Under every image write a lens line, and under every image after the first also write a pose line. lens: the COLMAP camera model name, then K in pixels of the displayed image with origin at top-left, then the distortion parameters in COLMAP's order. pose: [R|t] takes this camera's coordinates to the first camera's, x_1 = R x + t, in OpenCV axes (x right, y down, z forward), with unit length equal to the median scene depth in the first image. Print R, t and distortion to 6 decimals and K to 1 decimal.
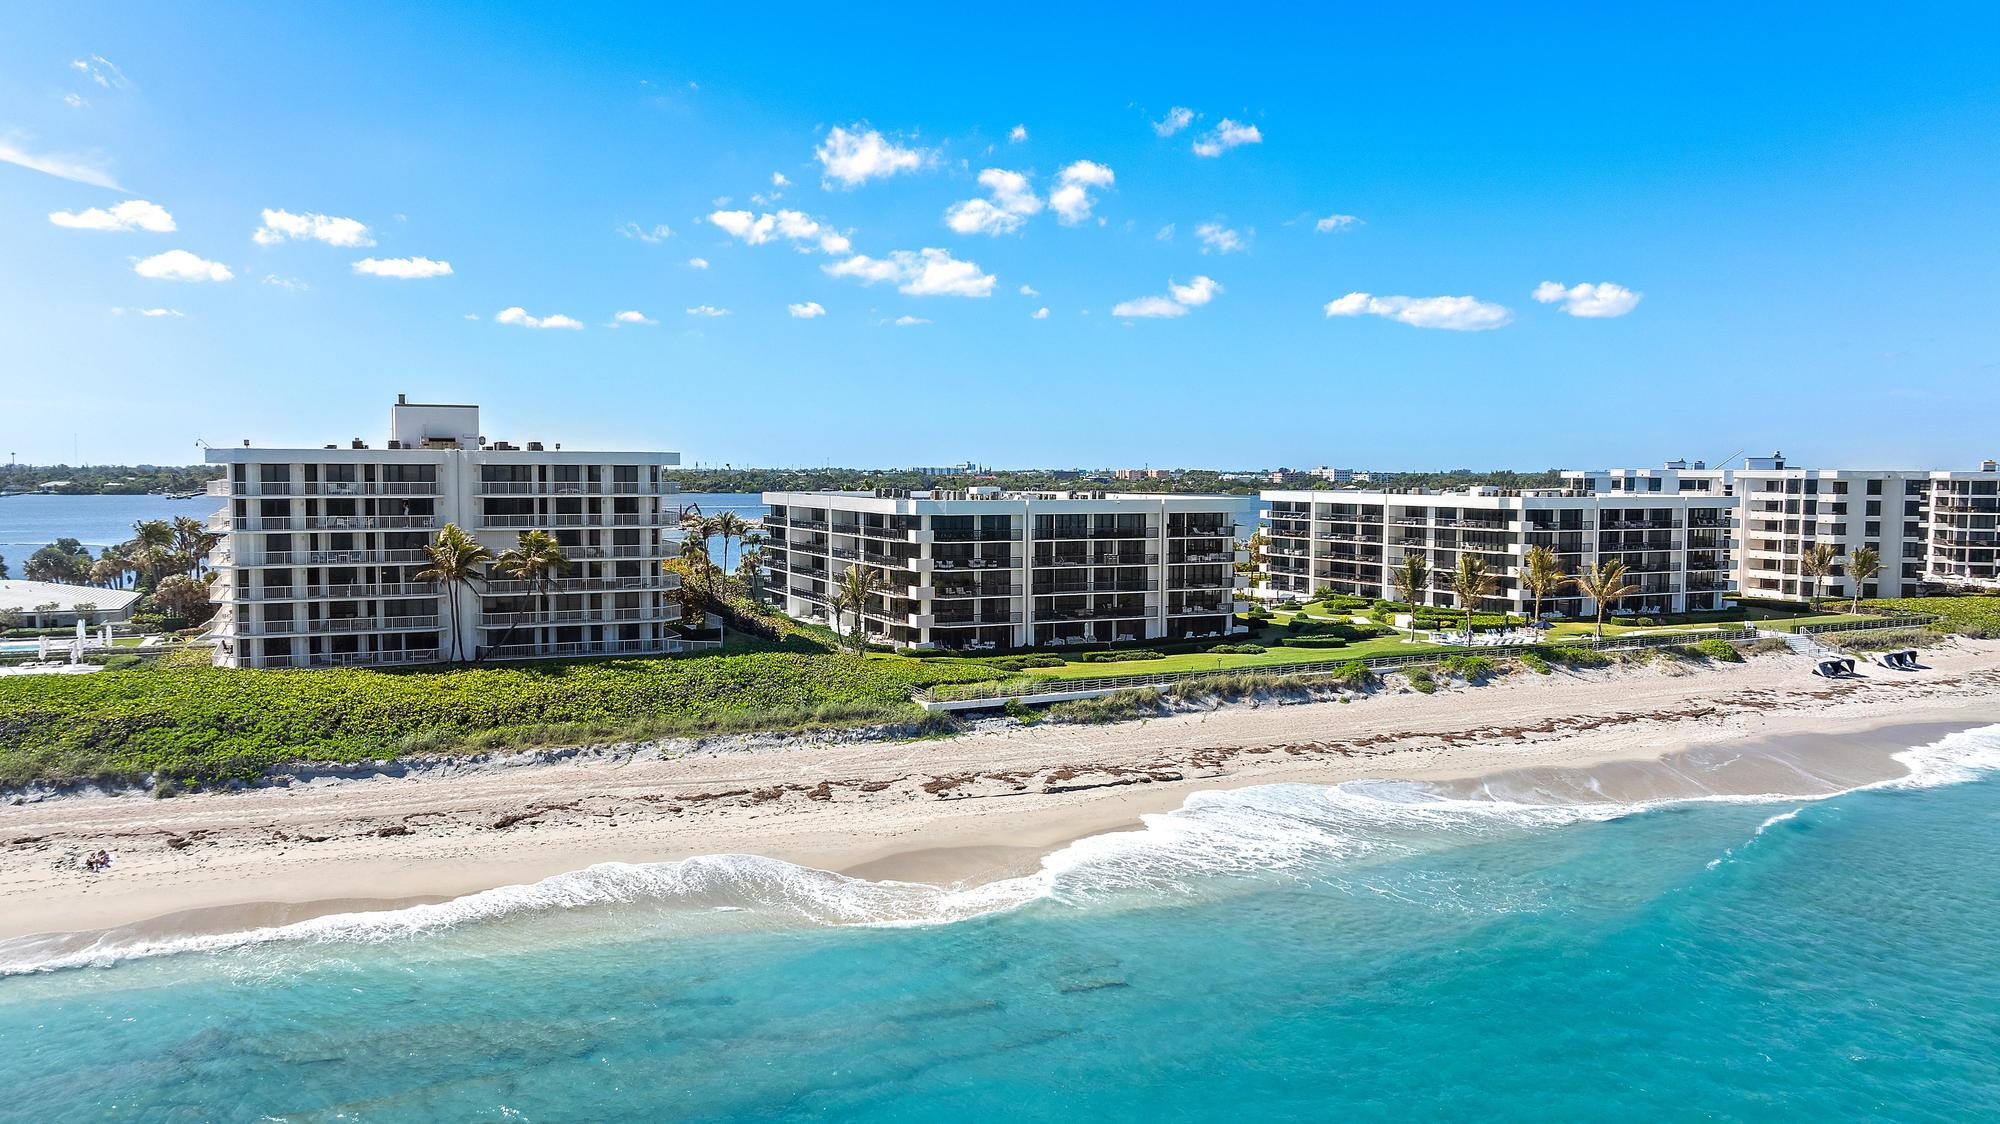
lens RADIAL K [[1458.8, 0, 1016.7], [0, 1458.8, 564.2], [0, 0, 1]] dist [-0.026673, 0.002607]
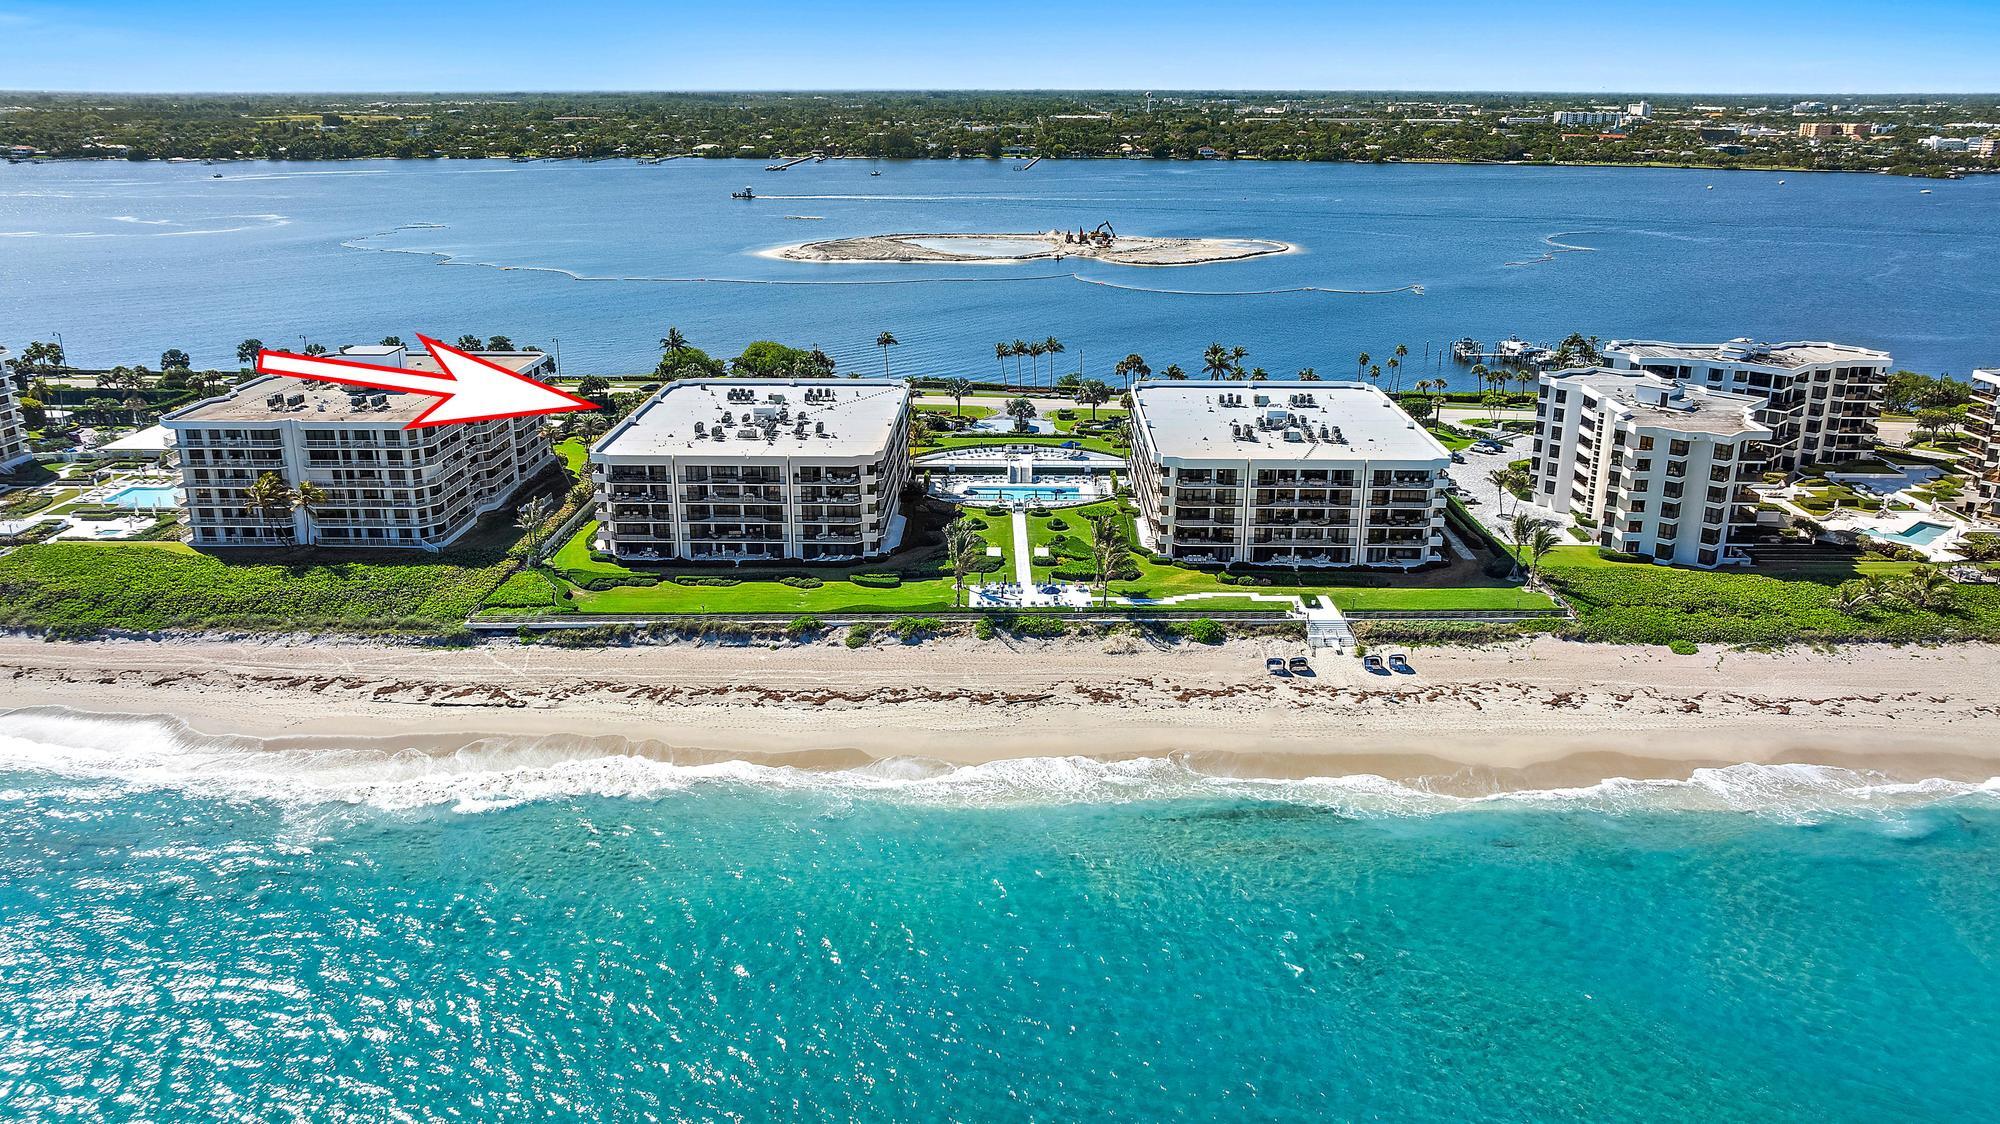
lens RADIAL K [[1458.8, 0, 1016.7], [0, 1458.8, 564.2], [0, 0, 1]] dist [-0.026673, 0.002607]
pose [[0.894215, 0.132430, -0.427600, 1.029659], [-0.027417, 0.969646, 0.242970, -0.330330], [0.446797, -0.205544, 0.870703, -0.081715]]
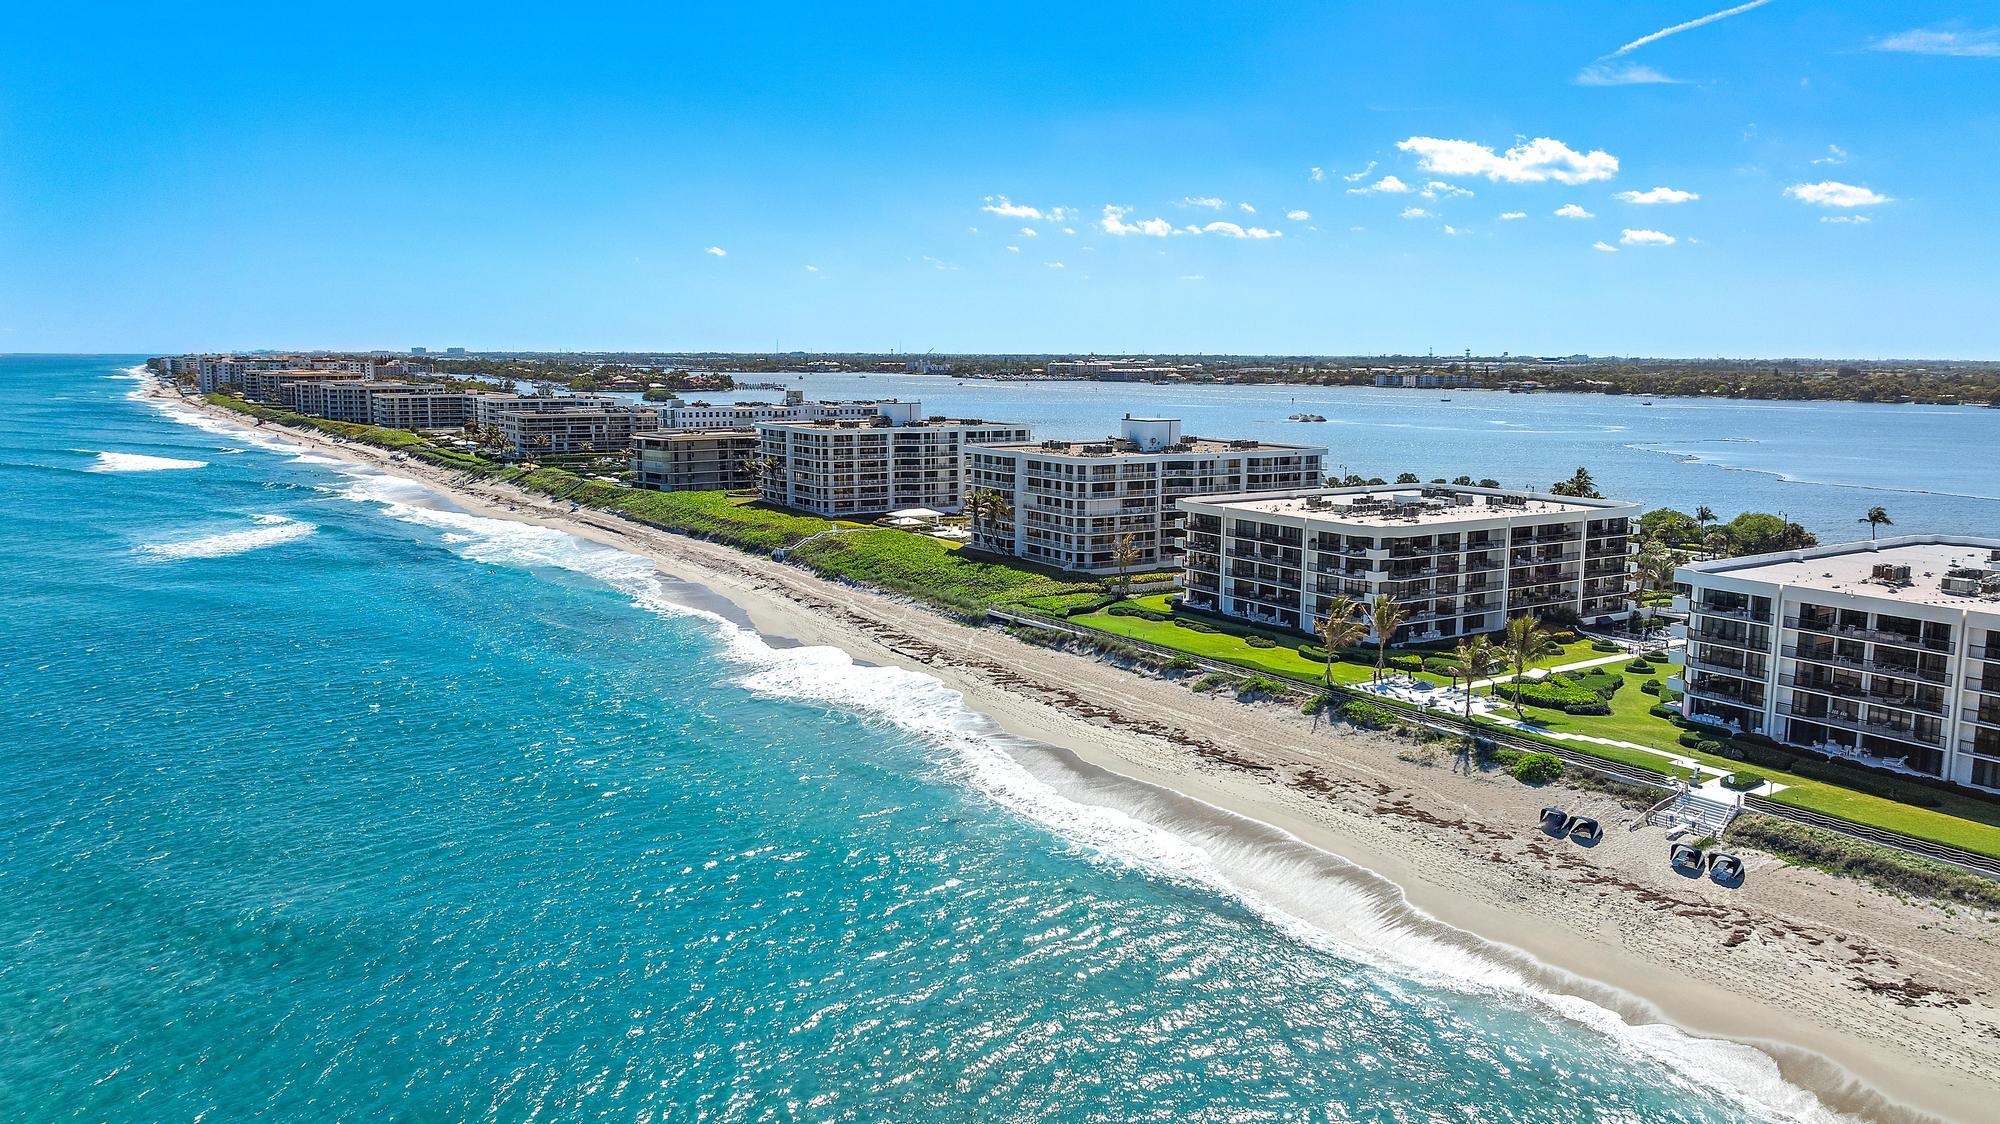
lens RADIAL K [[1458.8, 0, 1016.7], [0, 1458.8, 564.2], [0, 0, 1]] dist [-0.026673, 0.002607]
pose [[0.126044, 0.134611, -0.982849, 1.548918], [-0.077403, 0.989065, 0.125535, -0.170923], [0.989000, 0.060252, 0.135085, 0.712942]]
